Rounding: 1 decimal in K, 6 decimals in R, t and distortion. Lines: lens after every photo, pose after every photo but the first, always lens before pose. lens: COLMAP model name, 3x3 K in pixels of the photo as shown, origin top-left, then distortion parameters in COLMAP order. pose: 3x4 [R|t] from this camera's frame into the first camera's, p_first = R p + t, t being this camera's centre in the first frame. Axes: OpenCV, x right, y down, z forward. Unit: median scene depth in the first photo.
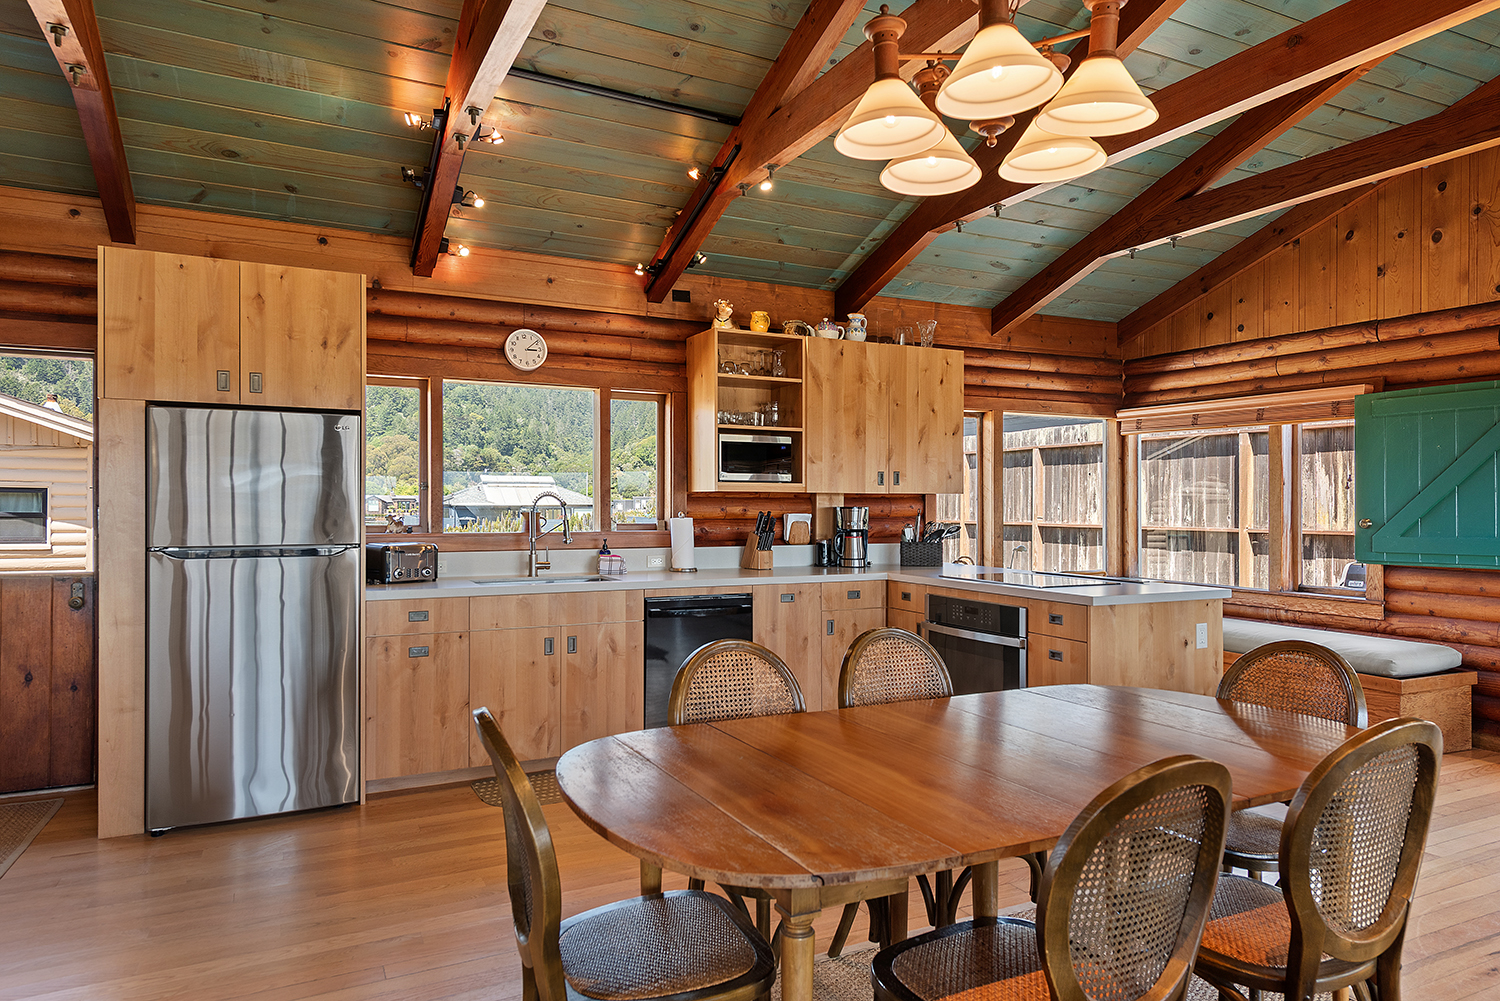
lens RADIAL K [[922.1, 0, 751.8], [0, 922.1, 505.0], [0, 0, 1]] dist [0.018773, -0.003754]
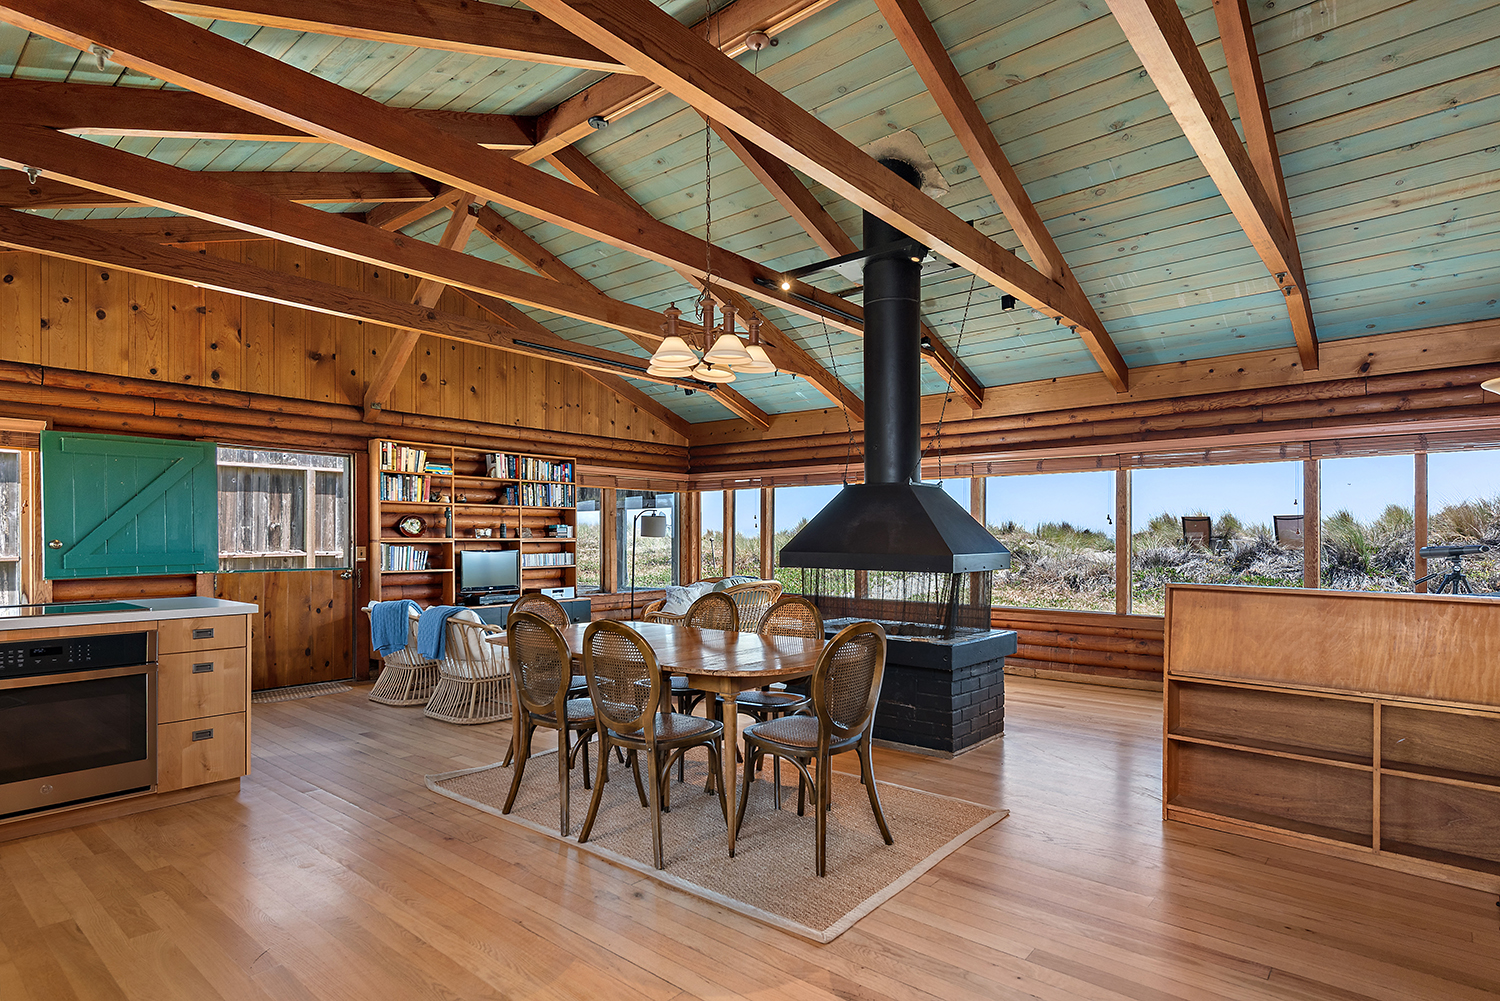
lens RADIAL K [[787.8, 0, 754.6], [0, 787.8, 538.1], [0, 0, 1]] dist [0.003063, -0.000278]
pose [[-0.401689, -0.003570, 0.915769, -0.567286], [0.000890, 0.999990, 0.004289, 0.008634], [-0.915776, 0.002538, -0.401682, 0.596125]]
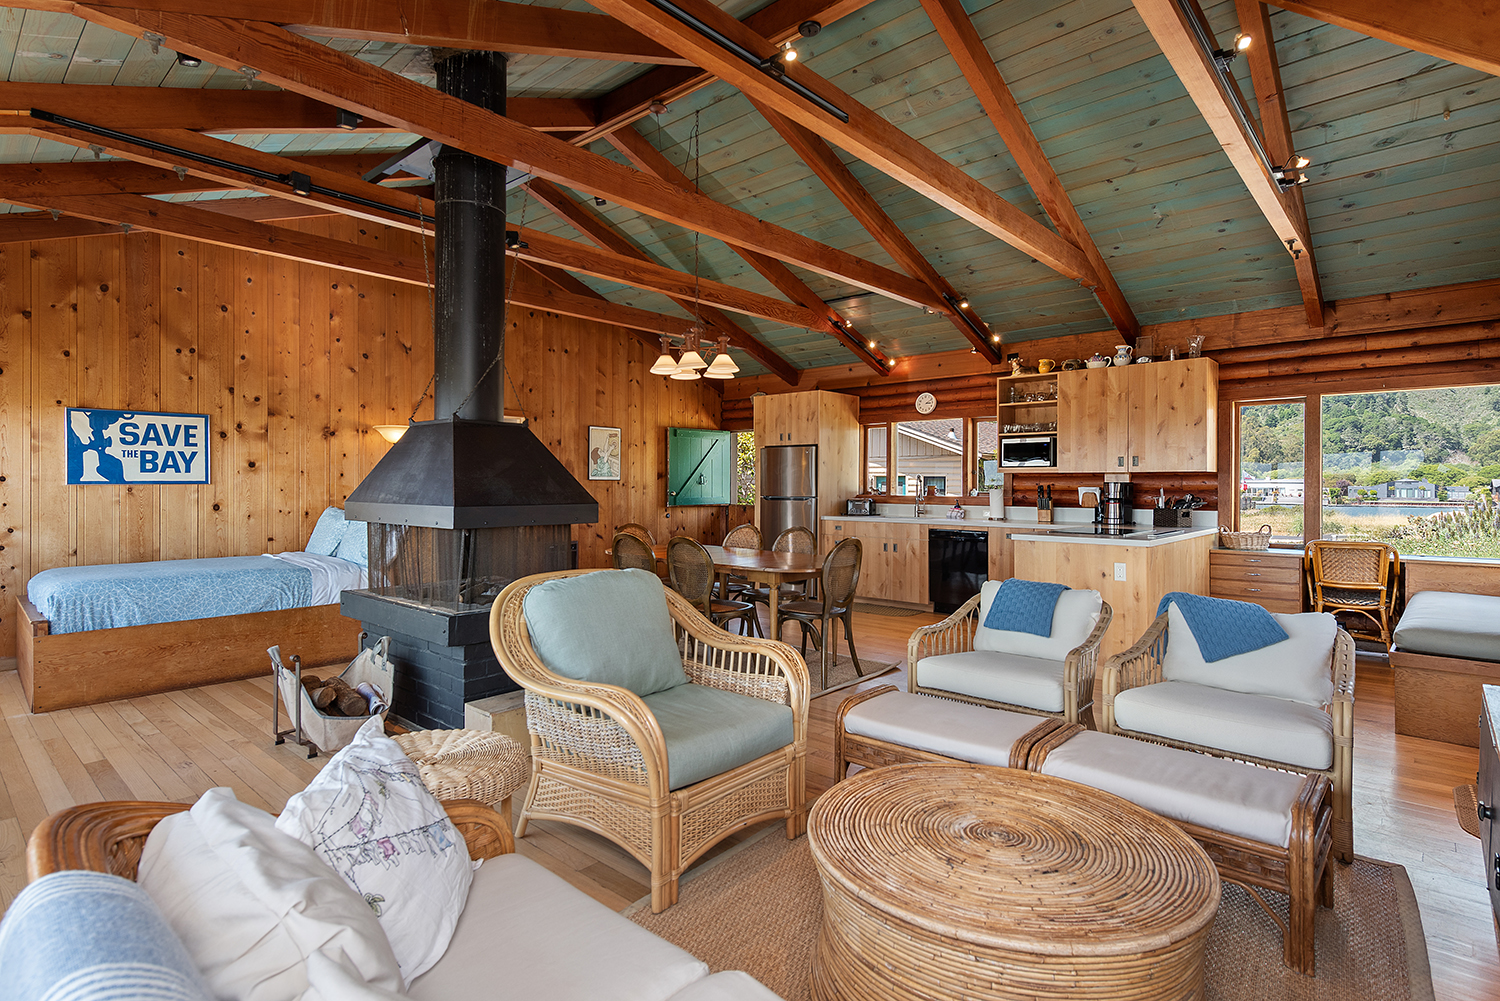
lens RADIAL K [[753.6, 0, 751.1], [0, 753.6, 487.7], [0, 0, 1]] dist [0.018559, -0.013052]
pose [[0.370411, 0.001045, -0.928868, 1.039844], [-0.002069, 0.999998, 0.000300, 0.012293], [0.928866, 0.001810, 0.370412, 0.049807]]
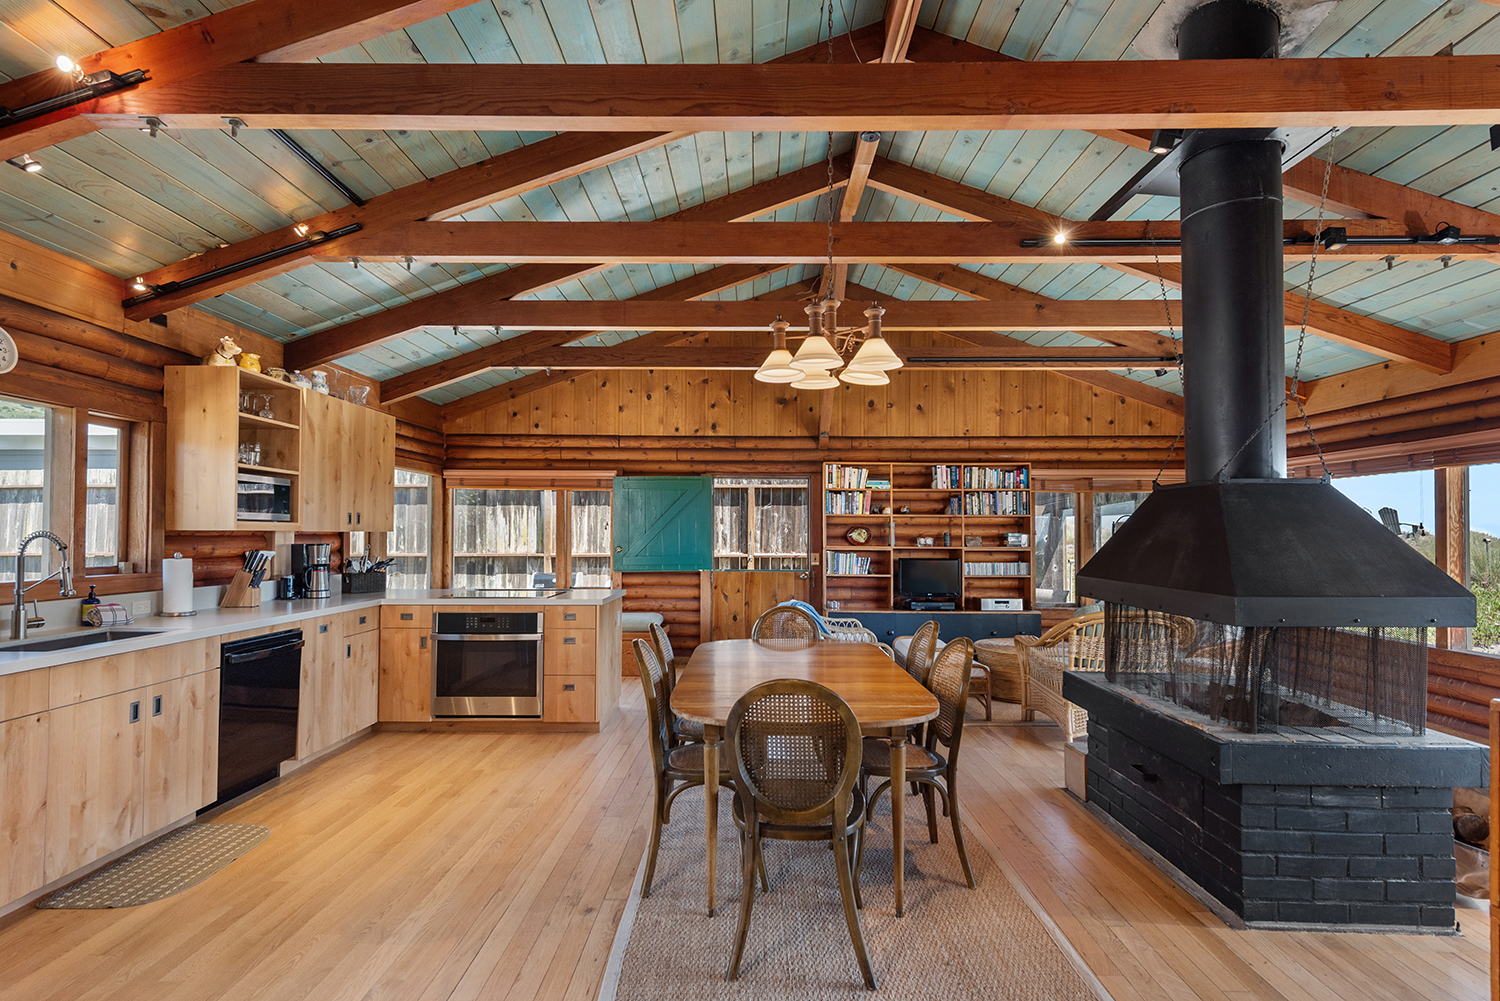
lens RADIAL K [[729.1, 0, 744.6], [0, 729.1, 518.6], [0, 0, 1]] dist [0.016616, -0.001501]
pose [[0.460984, 0.017211, 0.887242, -0.463616], [0.000394, 0.999808, -0.019600, -0.011345], [-0.887409, 0.009385, 0.460888, 0.141224]]
